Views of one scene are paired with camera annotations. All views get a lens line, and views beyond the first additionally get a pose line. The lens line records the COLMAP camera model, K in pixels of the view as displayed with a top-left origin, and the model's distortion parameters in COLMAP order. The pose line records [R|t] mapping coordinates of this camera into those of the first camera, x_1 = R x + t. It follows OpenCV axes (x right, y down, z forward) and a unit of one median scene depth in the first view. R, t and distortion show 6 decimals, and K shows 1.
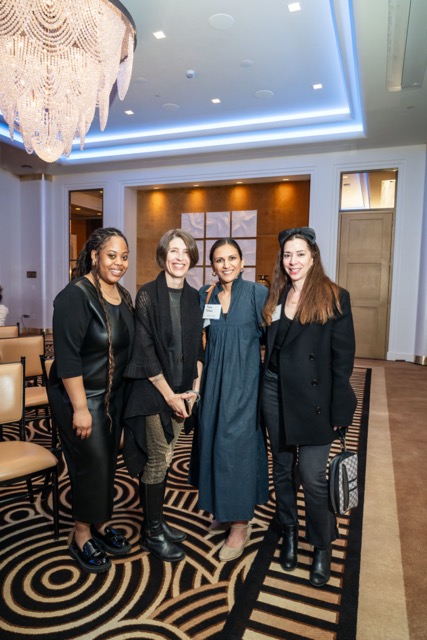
lens RADIAL K [[433.8, 0, 213.5], [0, 433.8, 320.0], [0, 0, 1]] dist [-0.043932, -0.000992]
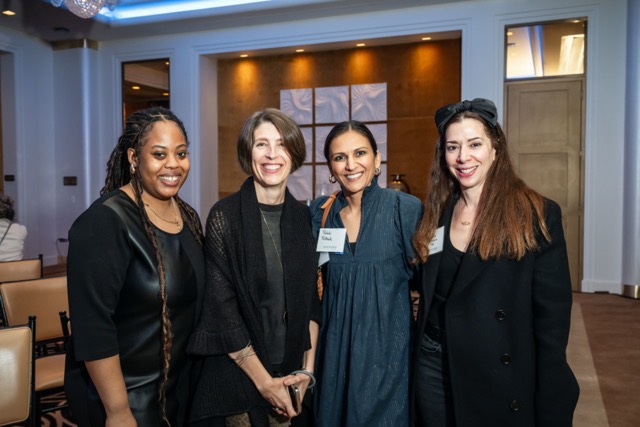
lens RADIAL K [[603.8, 0, 320.0], [0, 603.8, 213.5], [0, 0, 1]] dist [-0.008355, 0.002360]
pose [[0.999623, -0.024231, -0.012909, -0.007152], [0.023697, 0.998918, -0.040014, -0.023477], [0.013865, 0.039693, 0.999116, 0.140299]]
